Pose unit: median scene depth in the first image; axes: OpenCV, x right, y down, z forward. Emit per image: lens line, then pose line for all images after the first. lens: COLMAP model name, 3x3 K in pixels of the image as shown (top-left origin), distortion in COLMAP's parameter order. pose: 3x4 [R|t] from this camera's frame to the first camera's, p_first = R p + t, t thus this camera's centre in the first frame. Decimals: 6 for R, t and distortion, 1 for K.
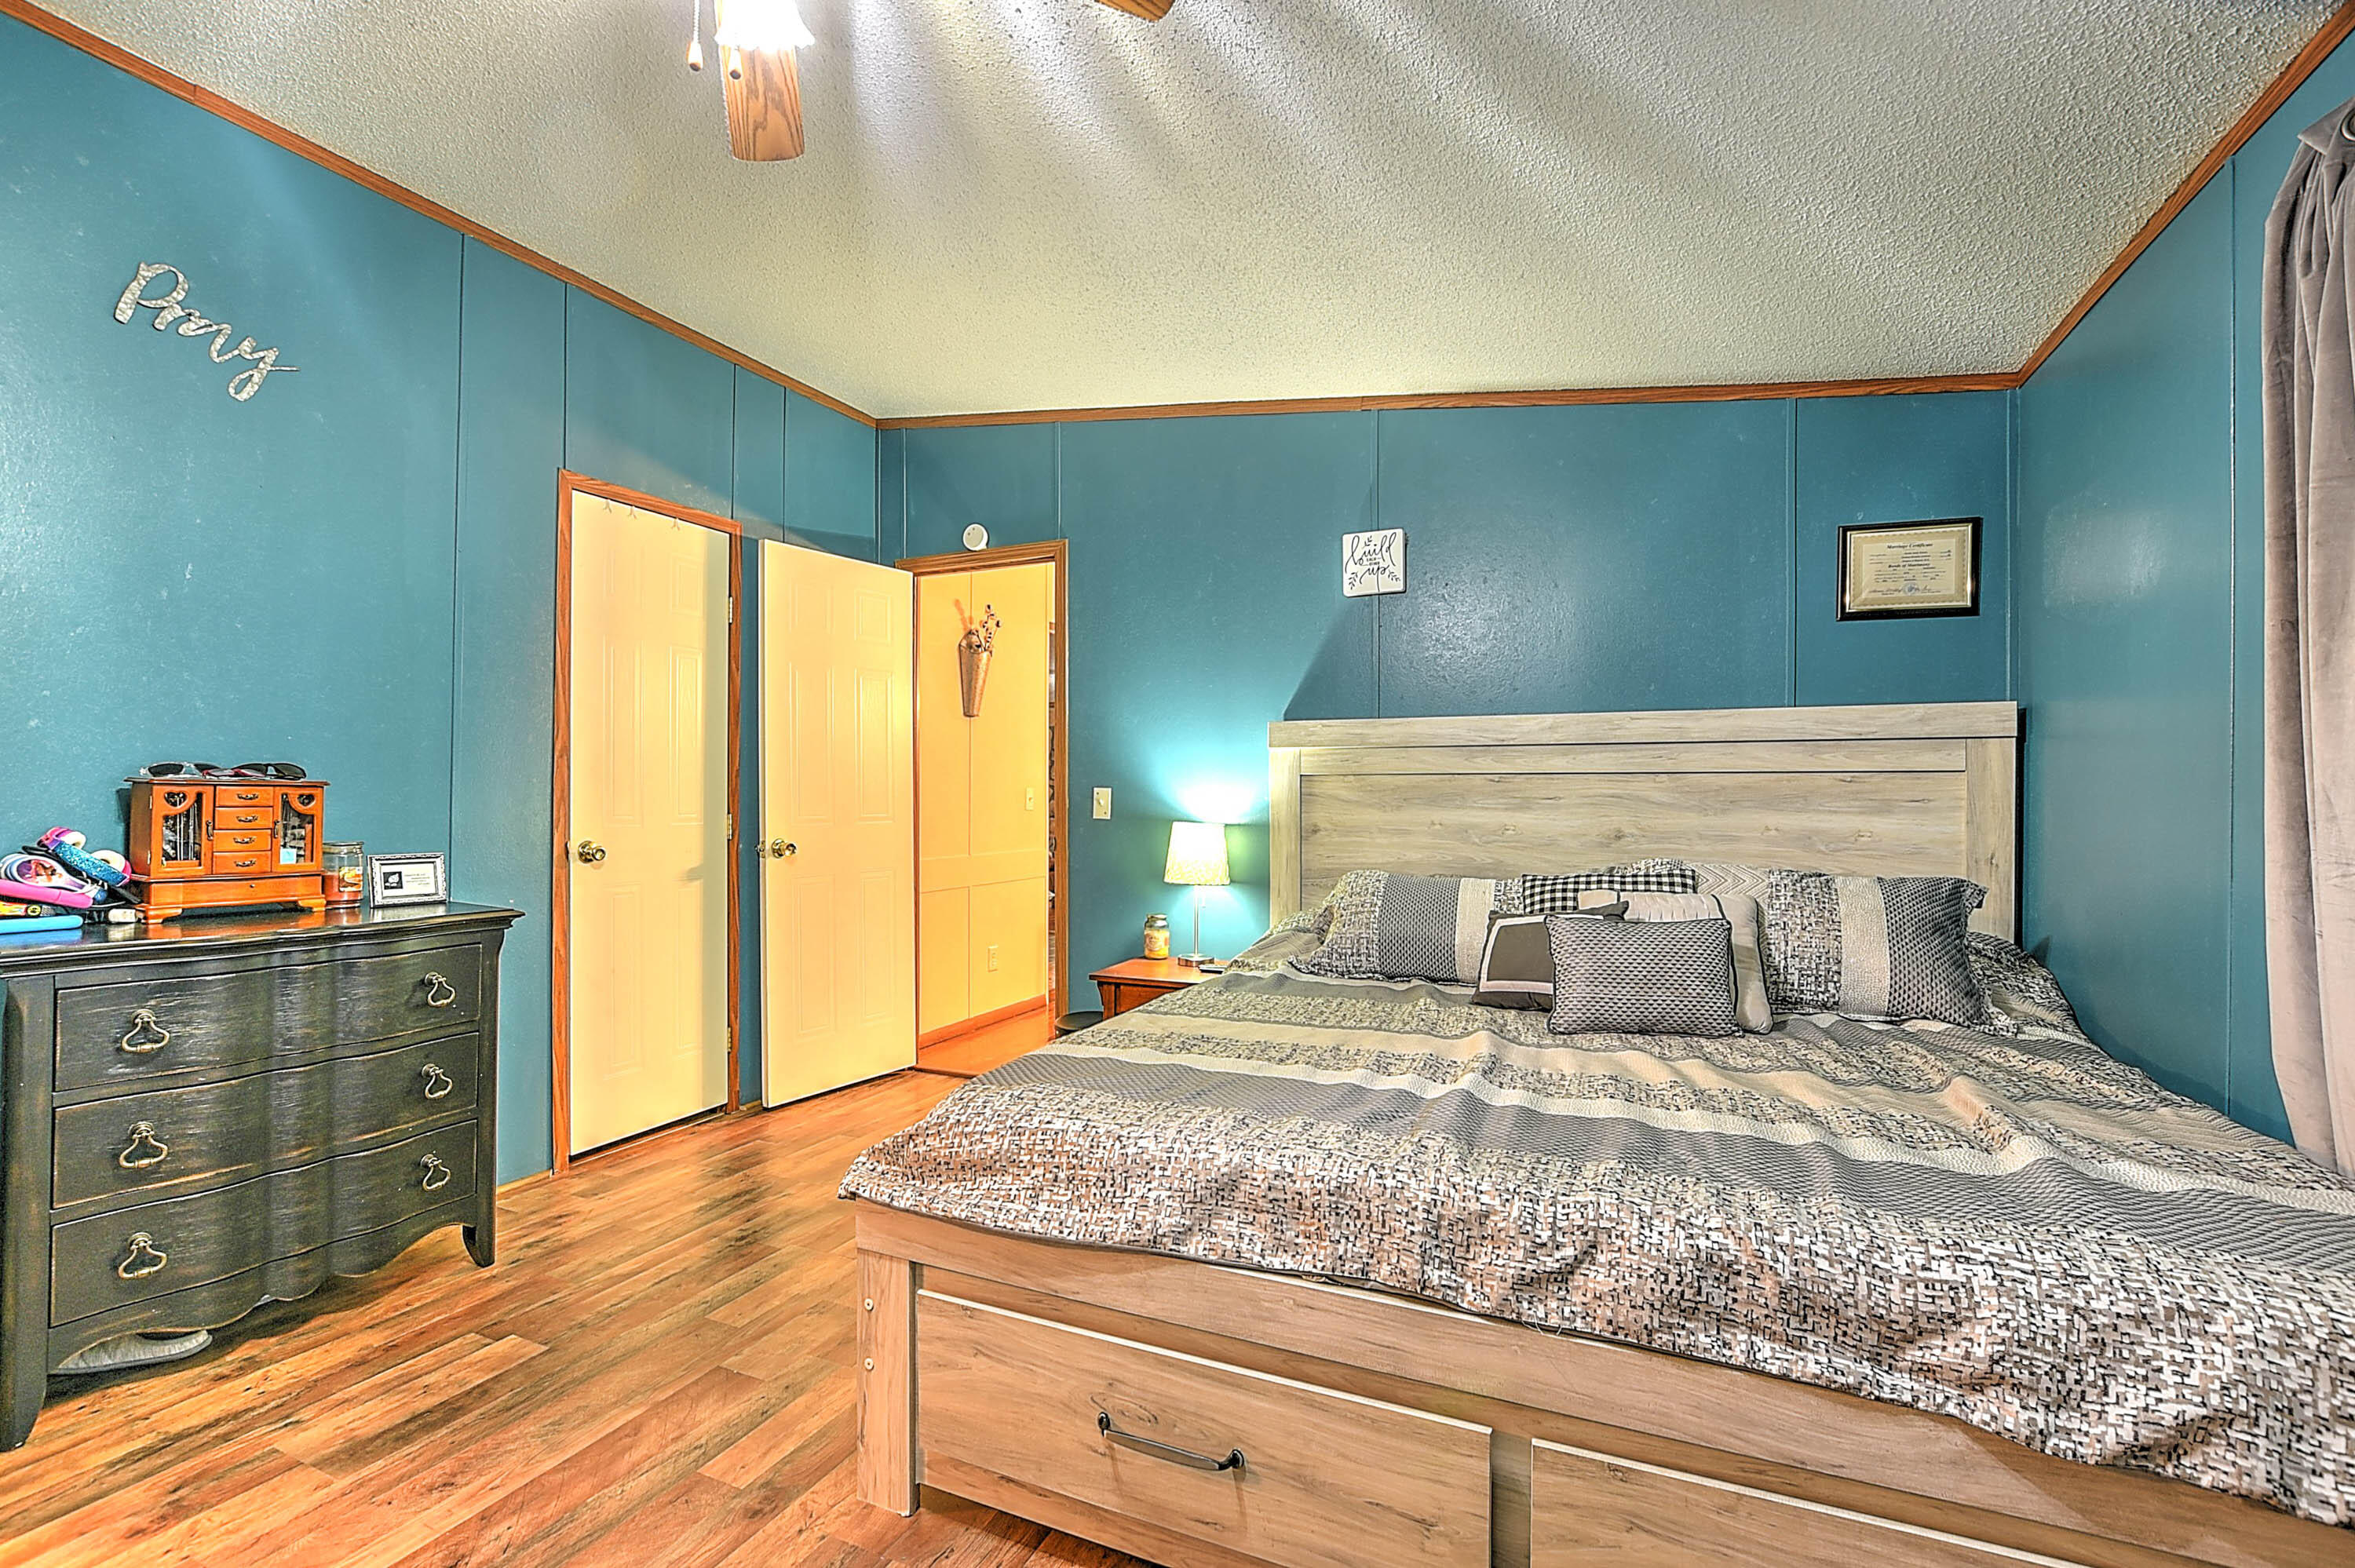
lens RADIAL K [[1044.0, 0, 1161.7], [0, 1044.0, 790.4], [0, 0, 1]] dist [-0.024631, 0.005813]
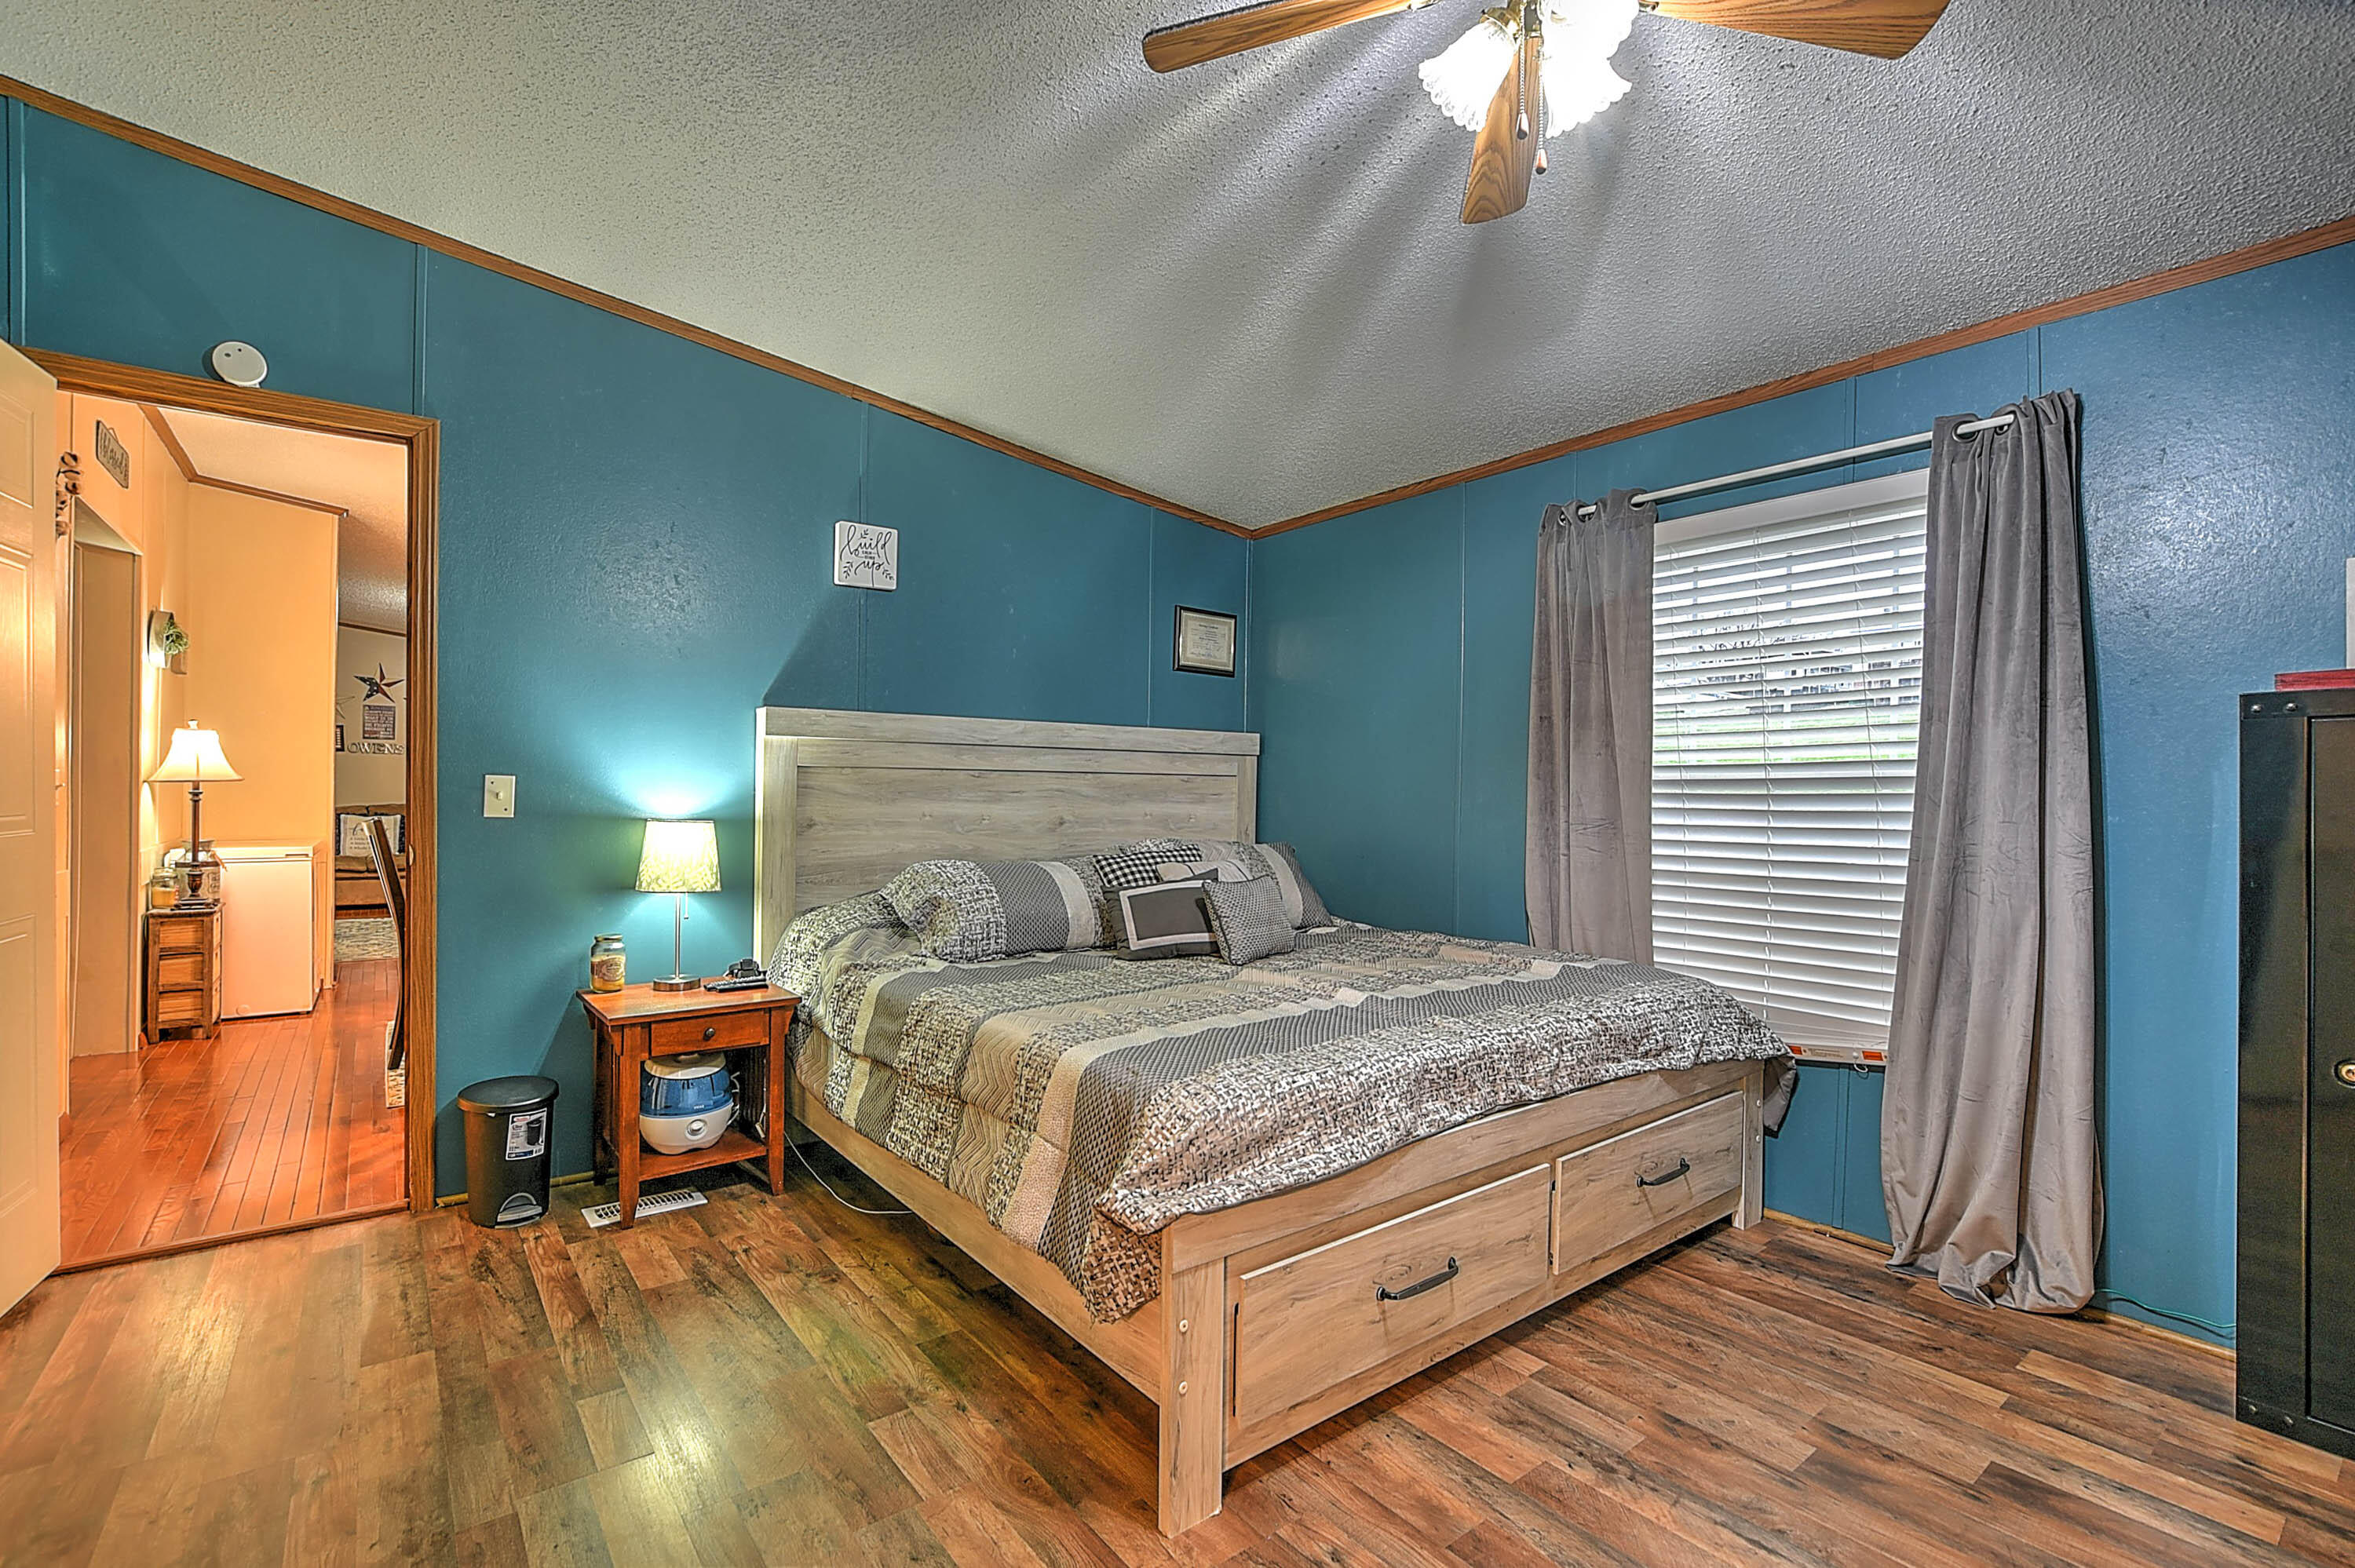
lens RADIAL K [[1044.0, 0, 1161.7], [0, 1044.0, 790.4], [0, 0, 1]] dist [-0.024631, 0.005813]
pose [[0.466958, 0.002573, 0.884276, -0.652907], [-0.013733, 0.999896, 0.004342, -0.001665], [-0.884173, -0.014171, 0.466944, 0.330815]]
